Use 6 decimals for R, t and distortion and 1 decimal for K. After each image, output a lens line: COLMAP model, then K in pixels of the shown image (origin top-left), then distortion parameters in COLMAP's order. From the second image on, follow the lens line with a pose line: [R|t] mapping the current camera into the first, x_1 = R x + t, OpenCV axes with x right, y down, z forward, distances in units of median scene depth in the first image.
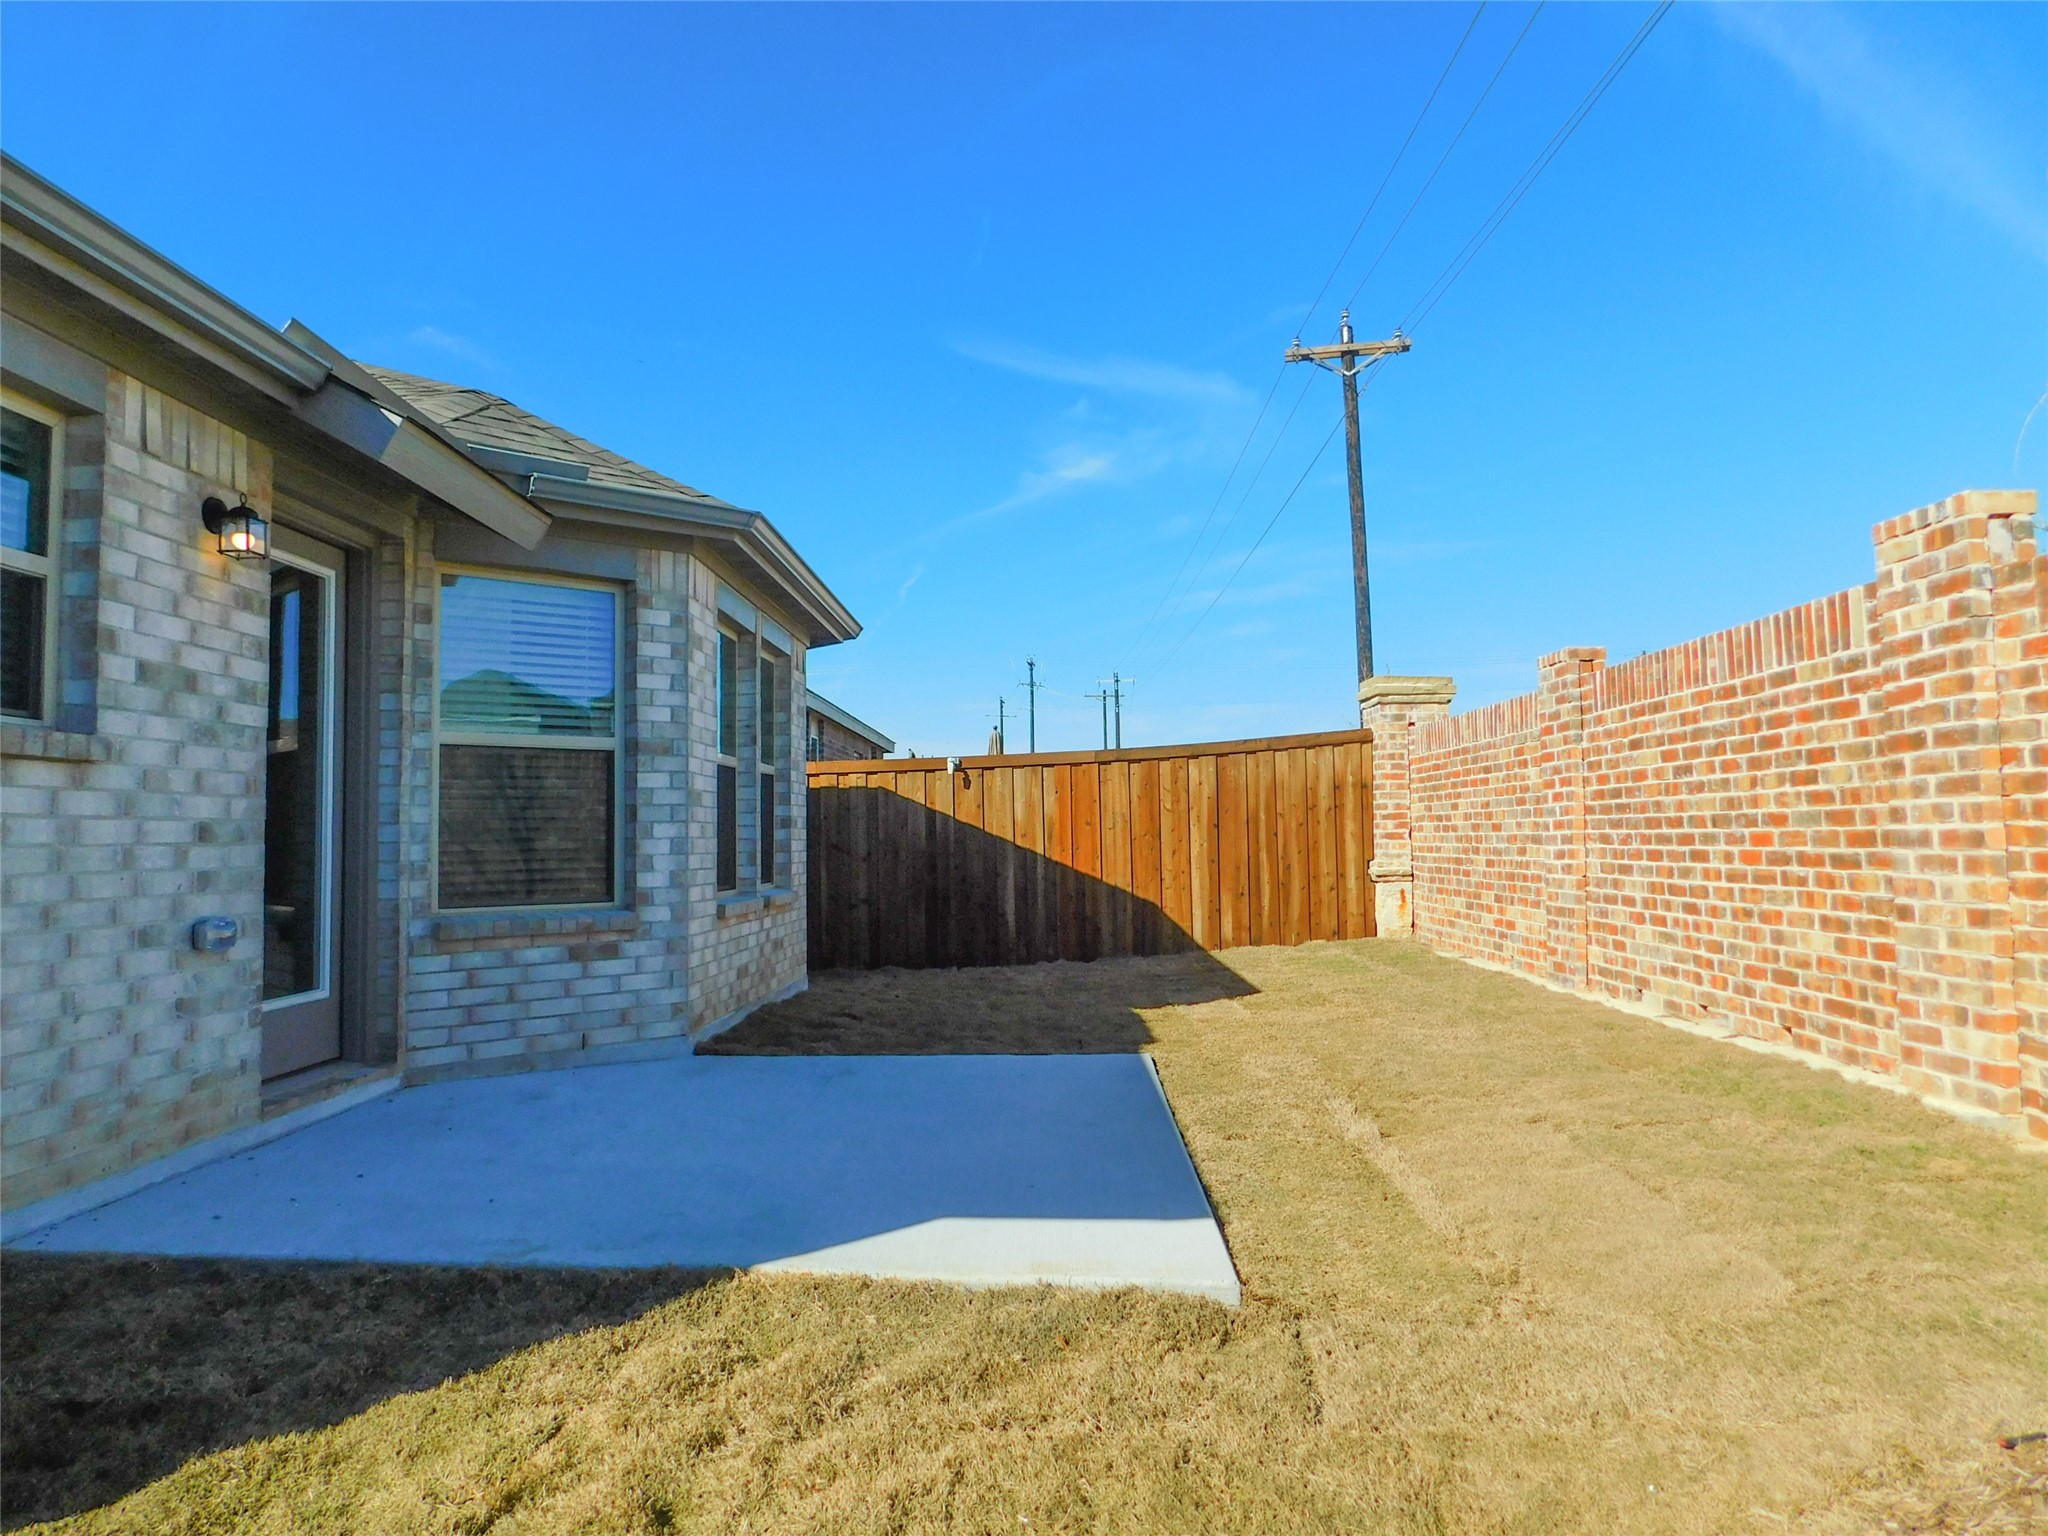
lens RADIAL K [[1331.6, 0, 1027.8], [0, 1331.6, 770.6], [0, 0, 1]] dist [-0.072453, 0.053738]
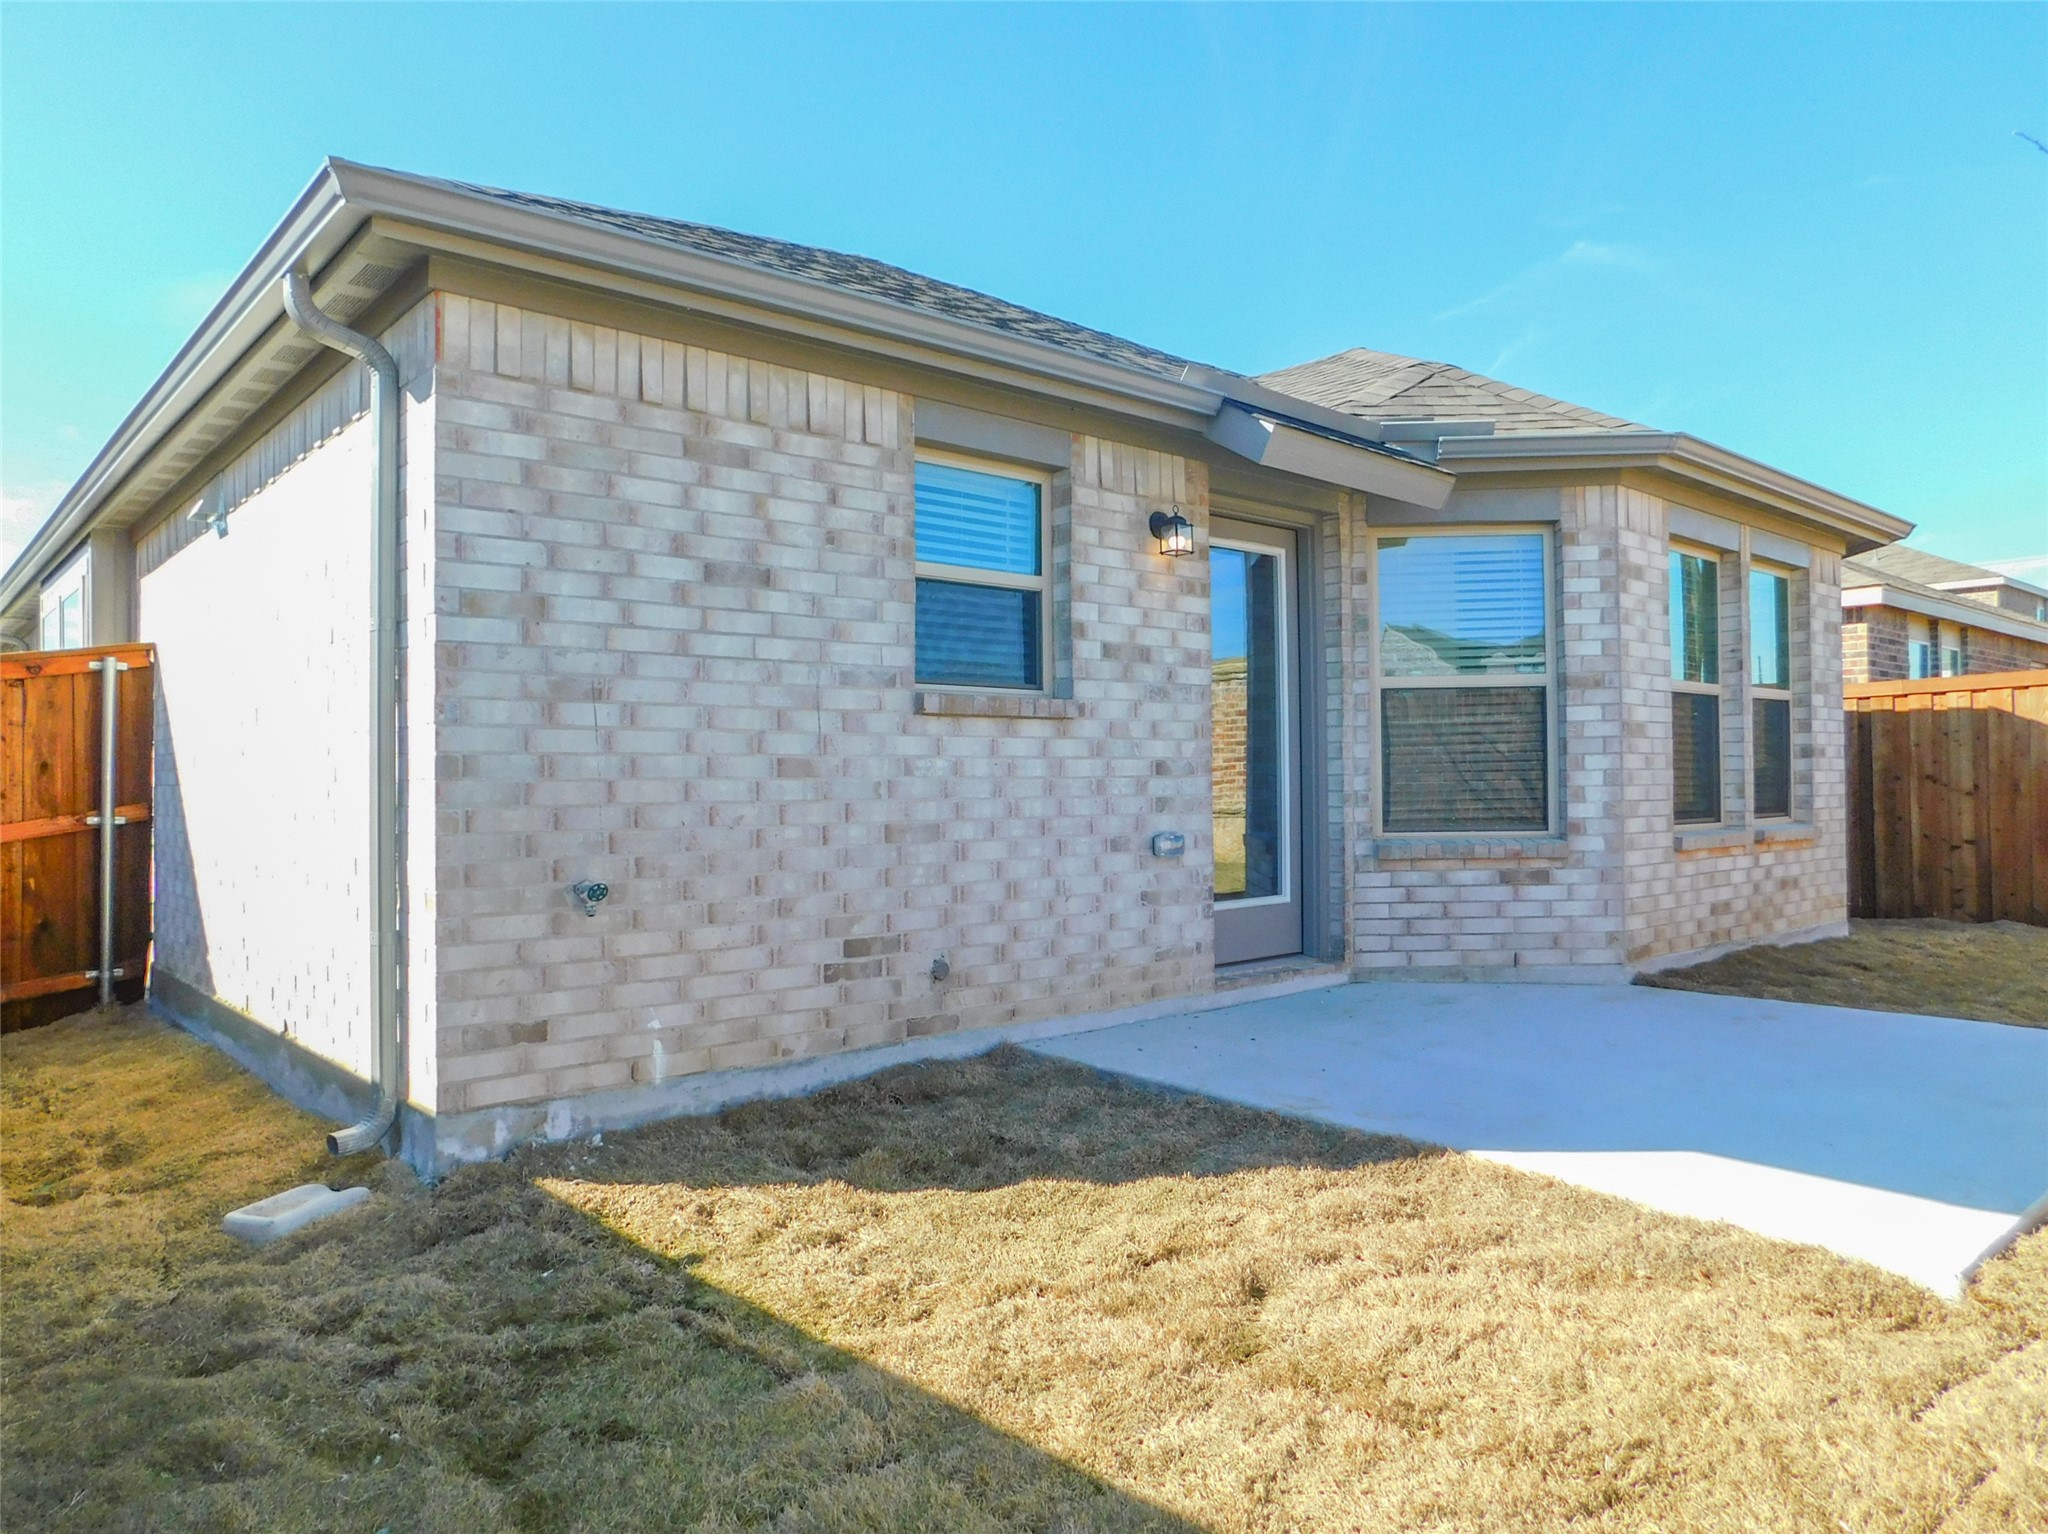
lens RADIAL K [[1331.6, 0, 1027.8], [0, 1331.6, 769.6], [0, 0, 1]] dist [-0.072453, 0.053738]
pose [[0.684671, -0.003213, -0.728845, 0.158745], [0.040443, 0.998617, 0.033589, -0.000806], [0.727729, -0.052474, 0.683855, -0.011571]]
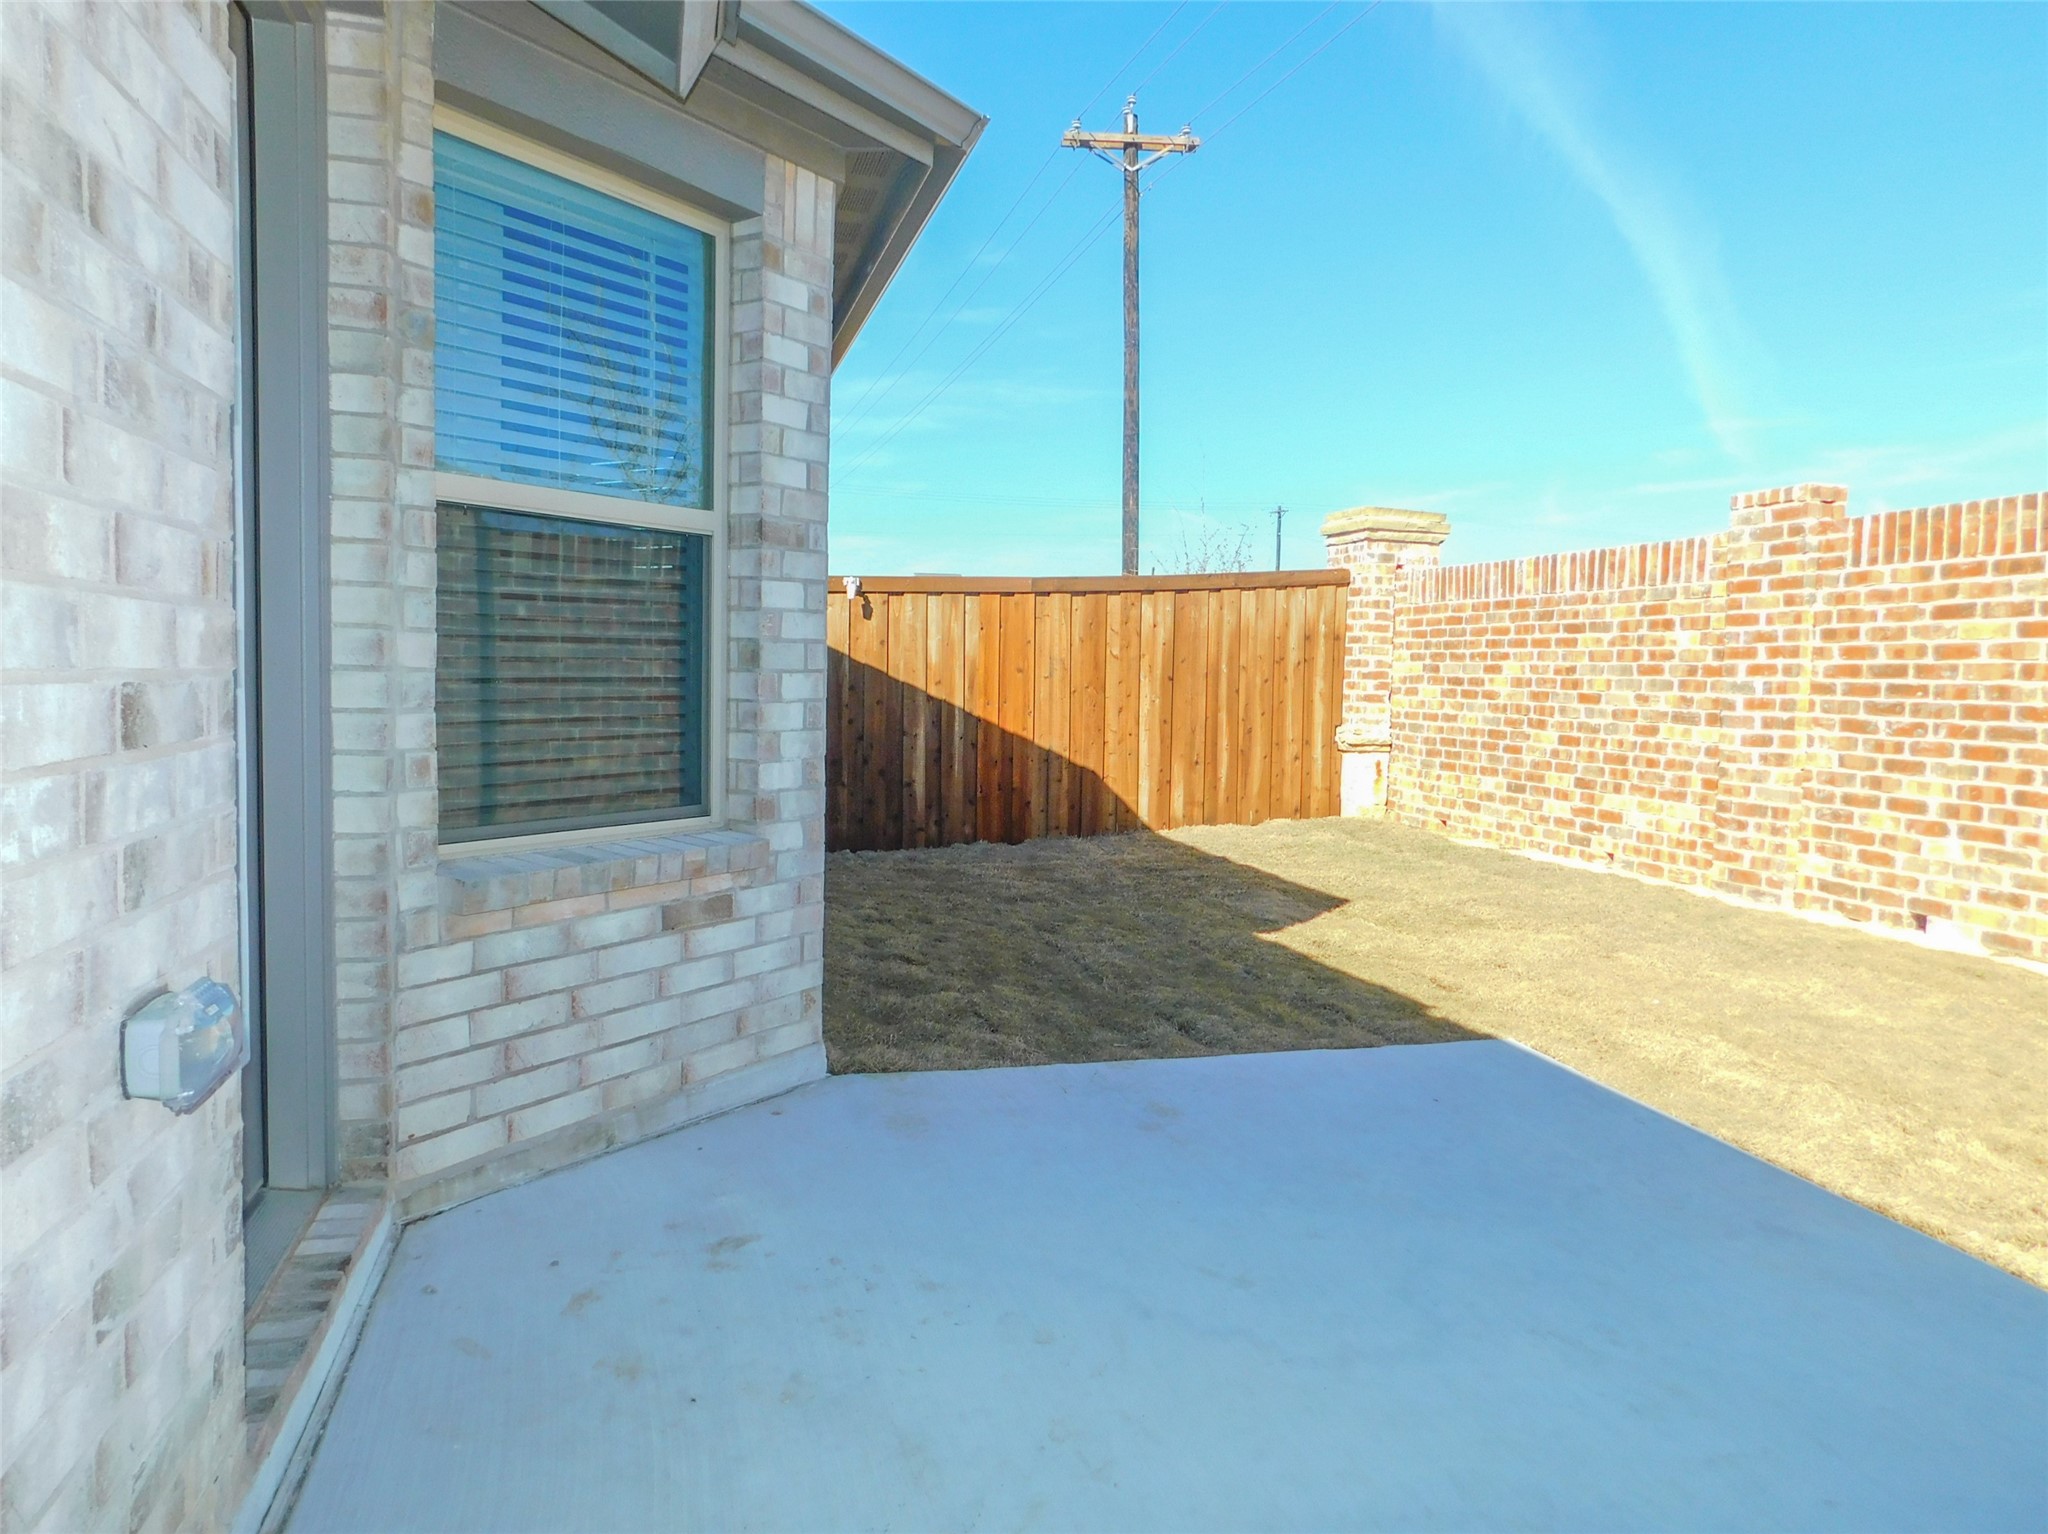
lens RADIAL K [[1372.3, 0, 1026.4], [0, 1372.3, 763.1], [0, 0, 1]] dist [-0.072398, 0.055750]
pose [[0.960821, 0.015427, 0.276741, -0.328520], [-0.047625, 0.992789, 0.110007, 0.009012], [-0.273048, -0.118877, 0.954627, 0.408410]]
